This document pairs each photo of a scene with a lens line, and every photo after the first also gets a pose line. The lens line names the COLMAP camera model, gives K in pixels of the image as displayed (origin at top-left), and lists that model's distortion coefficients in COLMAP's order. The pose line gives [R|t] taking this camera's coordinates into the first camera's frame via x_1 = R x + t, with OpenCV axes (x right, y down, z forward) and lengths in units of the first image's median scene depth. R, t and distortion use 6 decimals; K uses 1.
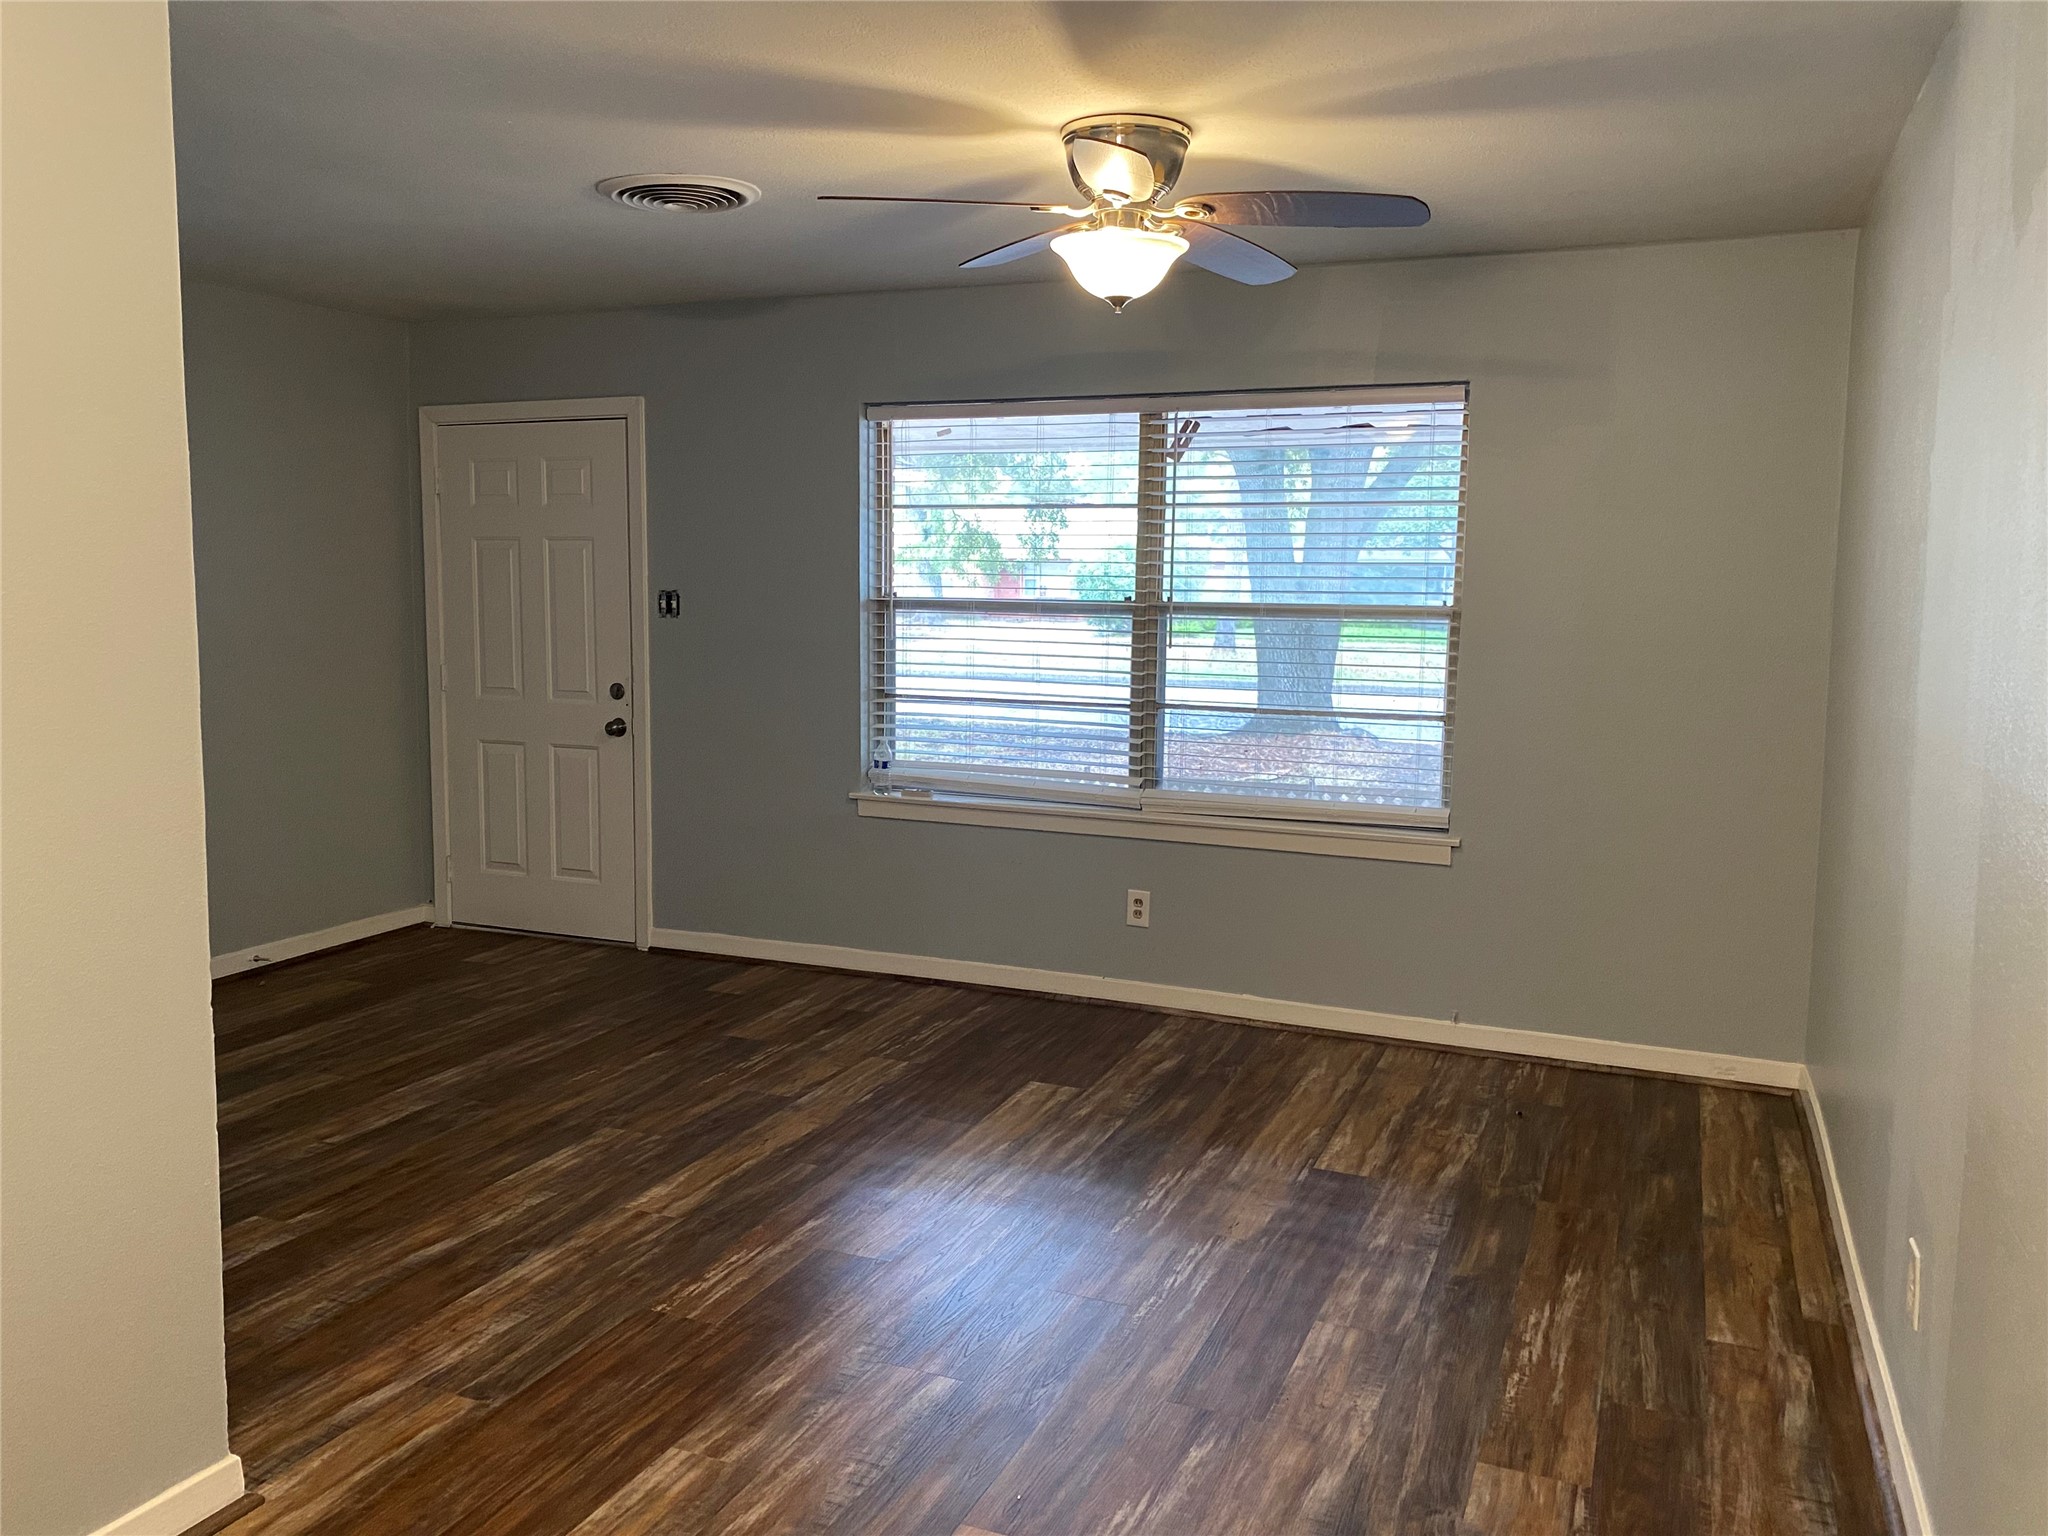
lens RADIAL K [[1568.3, 0, 1025.1], [0, 1568.3, 760.3], [0, 0, 1]] dist [0.021309, -0.003513]
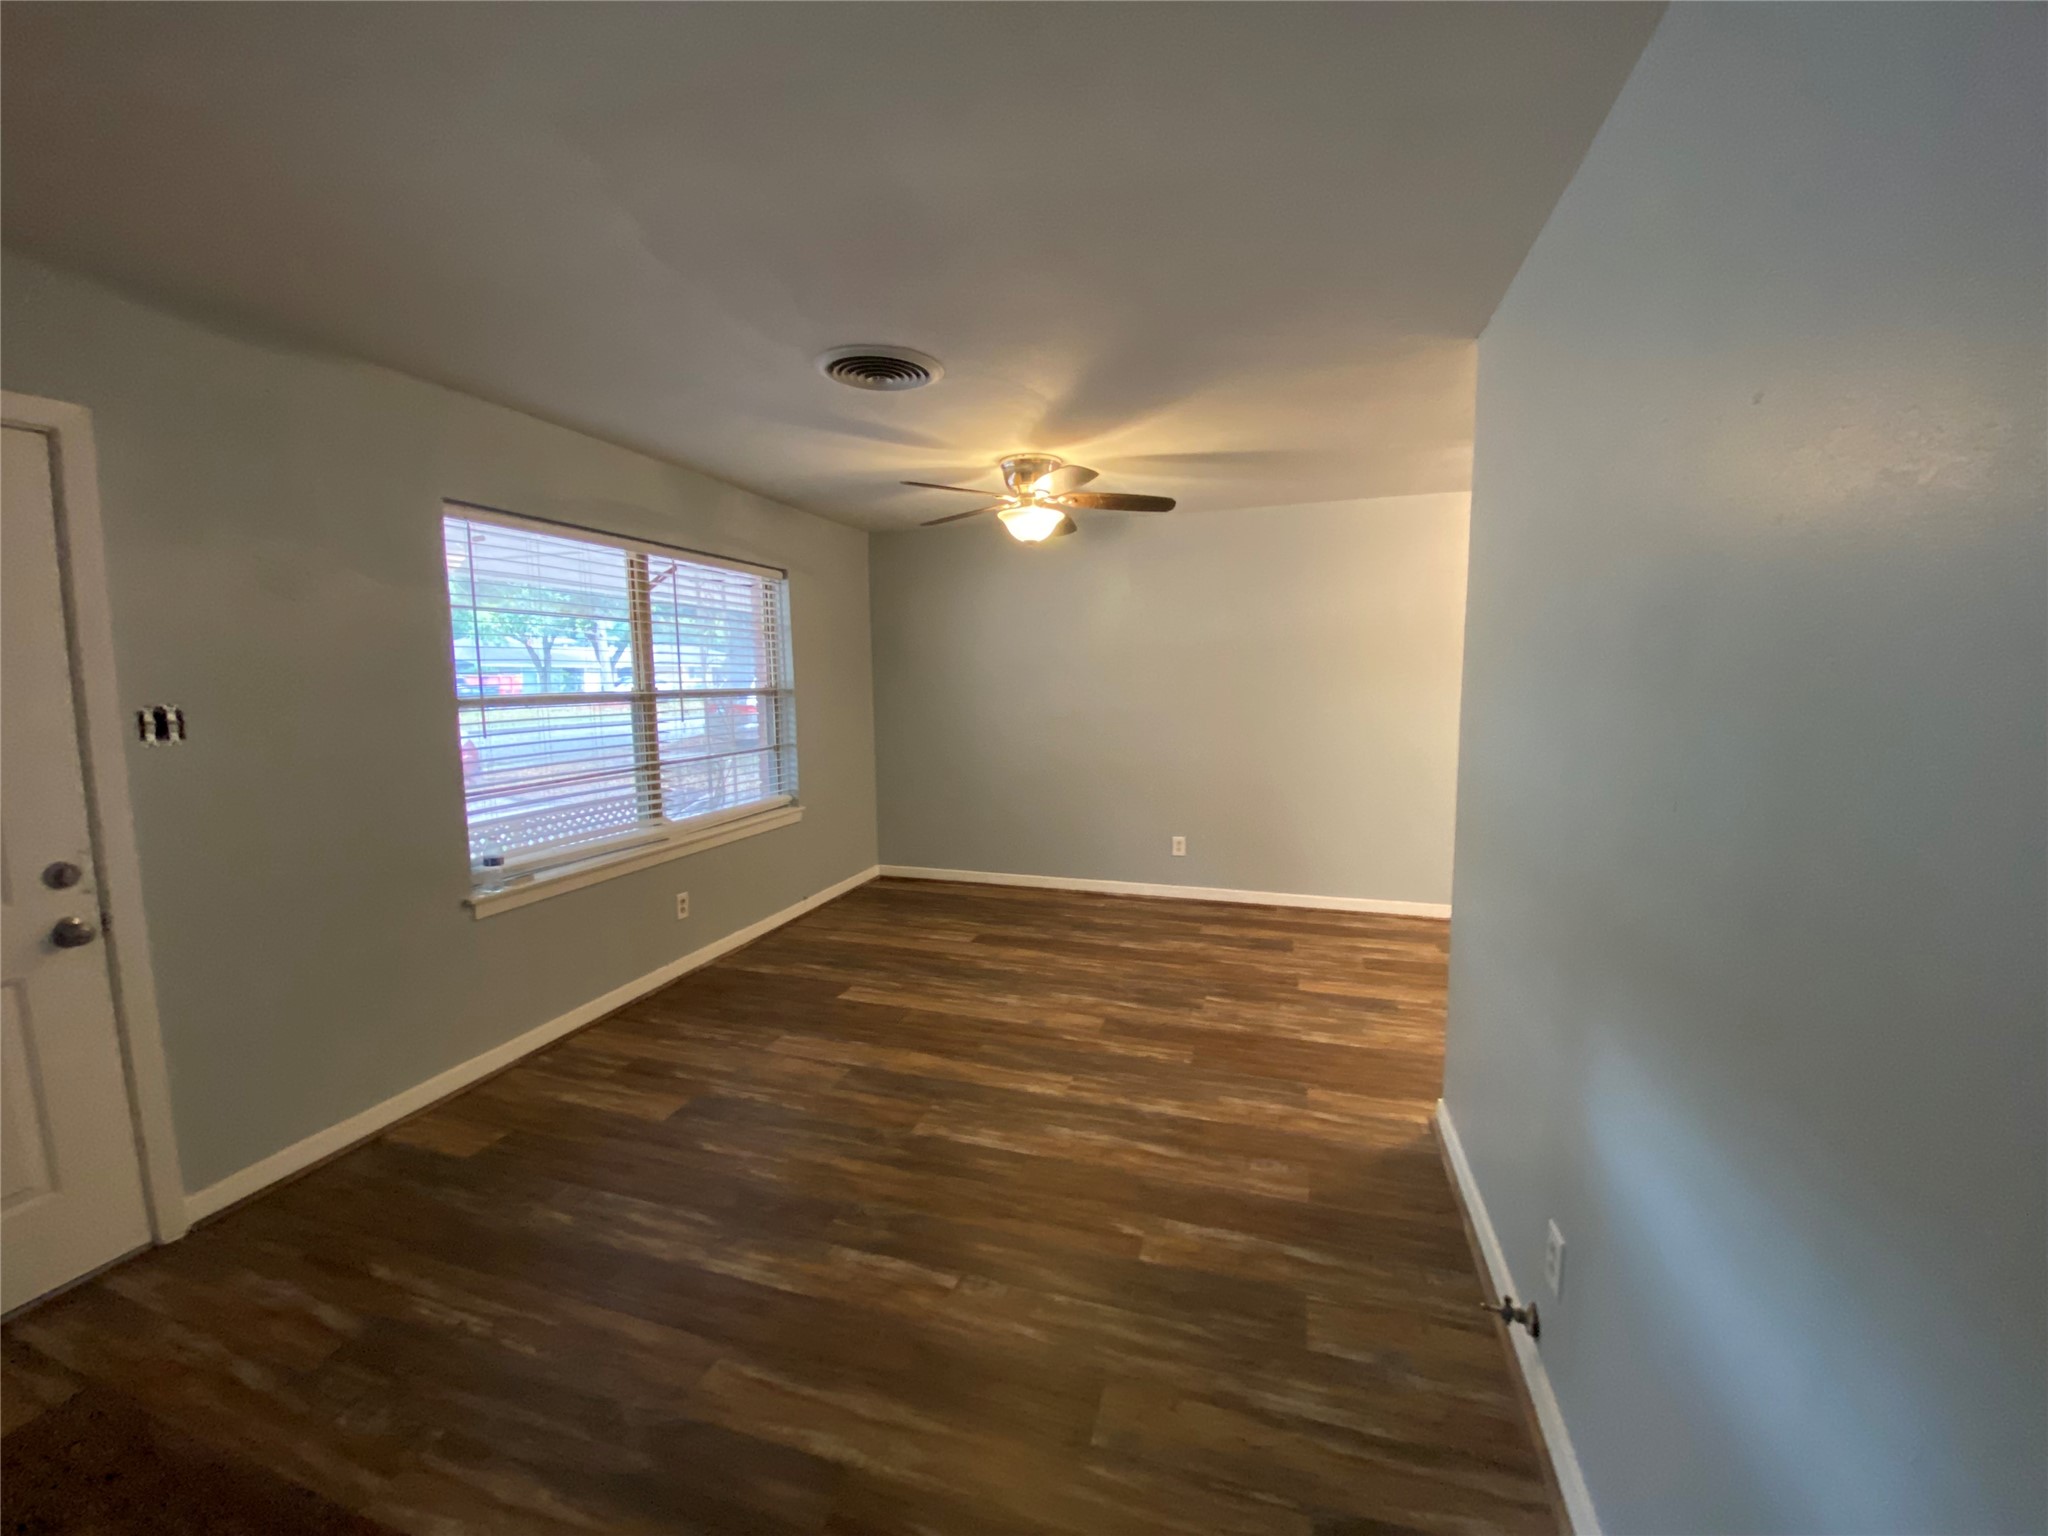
lens RADIAL K [[832.9, 0, 1024.0], [0, 832.9, 768.0], [0, 0, 1]] dist [0.058424, -0.000341]
pose [[-0.097635, -0.128261, 0.986923, -0.923539], [0.118677, 0.983084, 0.139503, -0.130324], [-0.988121, 0.130746, -0.080762, 0.973555]]
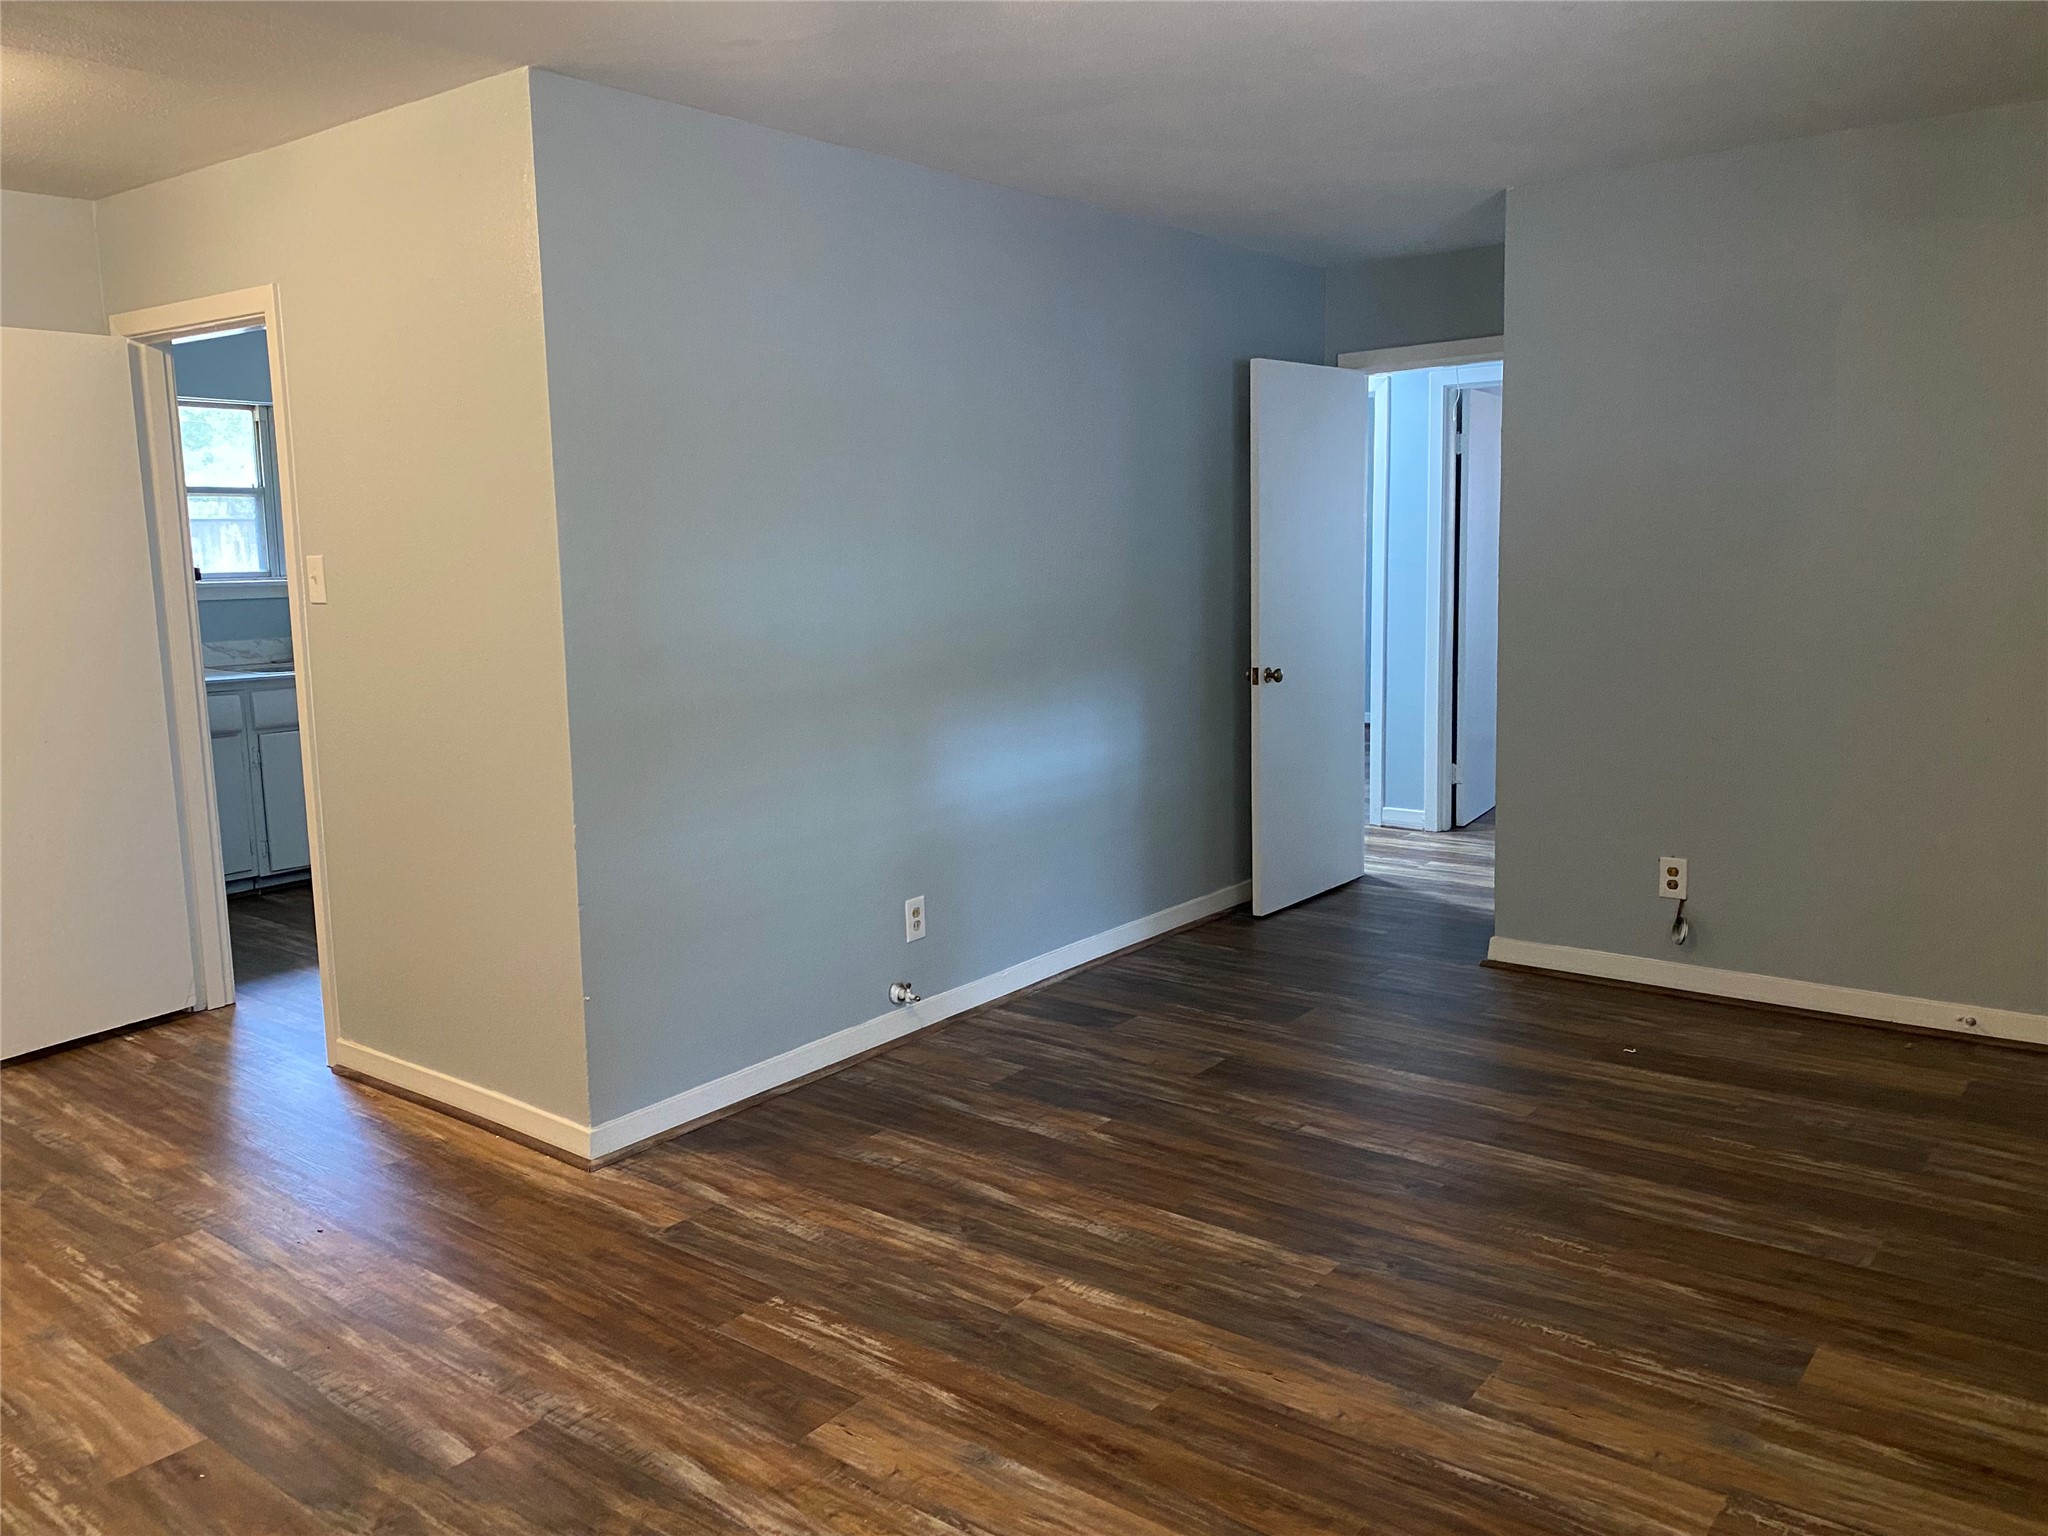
lens RADIAL K [[1568.3, 0, 1025.1], [0, 1568.3, 760.3], [0, 0, 1]] dist [0.021309, -0.003513]
pose [[-0.263616, 0.134426, -0.955215, 0.467042], [-0.089236, 0.982598, 0.162907, -0.110196], [0.960491, 0.128185, -0.247033, 1.057823]]
